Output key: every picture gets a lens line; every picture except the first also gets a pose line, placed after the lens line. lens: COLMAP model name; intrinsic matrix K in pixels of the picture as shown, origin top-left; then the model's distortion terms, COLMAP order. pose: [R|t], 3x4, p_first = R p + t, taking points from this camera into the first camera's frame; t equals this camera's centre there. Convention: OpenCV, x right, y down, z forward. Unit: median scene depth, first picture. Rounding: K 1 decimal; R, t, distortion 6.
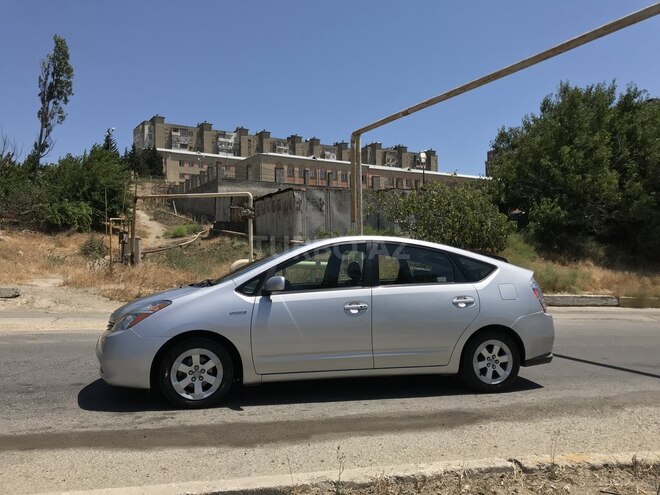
lens RADIAL K [[540.9, 0, 330.8], [0, 540.9, 247.1], [0, 0, 1]] dist [0.042338, -0.040591]
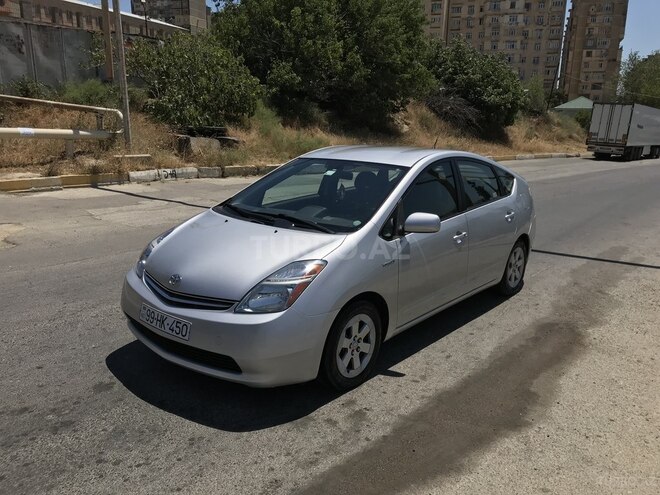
lens RADIAL K [[540.9, 0, 359.7], [0, 540.9, 246.5], [0, 0, 1]] dist [0.042338, -0.040591]
pose [[0.810208, -0.111575, 0.575424, -0.666721], [-0.042766, 0.967846, 0.247881, -0.096094], [-0.584580, -0.225444, 0.779385, 0.419197]]
